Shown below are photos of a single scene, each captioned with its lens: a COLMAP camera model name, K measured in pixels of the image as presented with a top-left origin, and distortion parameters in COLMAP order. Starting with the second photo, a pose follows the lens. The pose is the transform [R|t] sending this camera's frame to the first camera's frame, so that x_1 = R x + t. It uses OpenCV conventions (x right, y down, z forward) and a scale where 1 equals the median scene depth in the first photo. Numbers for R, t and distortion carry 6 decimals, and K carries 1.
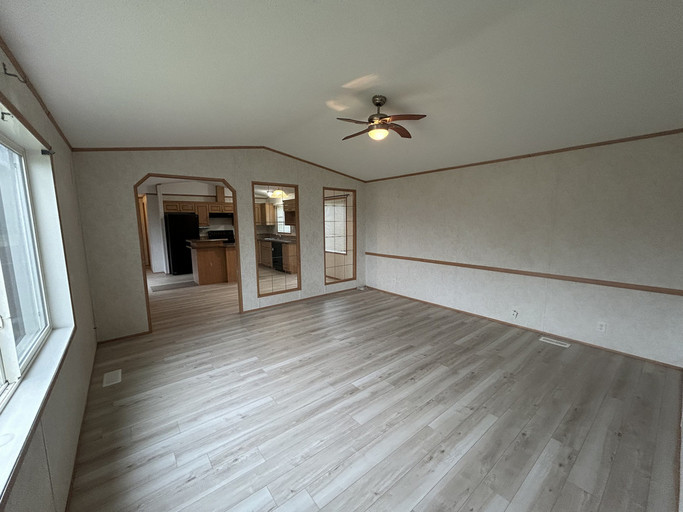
lens RADIAL K [[277.4, 0, 341.5], [0, 277.4, 255.0], [0, 0, 1]] dist [0.013244, 0.000139]
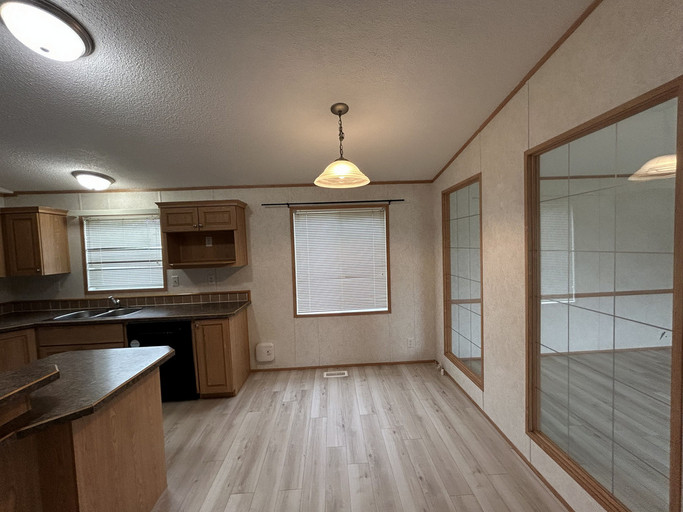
lens RADIAL K [[277.4, 0, 342.6], [0, 277.4, 259.0], [0, 0, 1]] dist [0.013244, 0.000139]
pose [[0.584489, -0.046936, 0.810043, -0.382704], [0.135404, 0.989969, -0.040340, -0.076583], [-0.800024, 0.133261, 0.584981, 0.620424]]
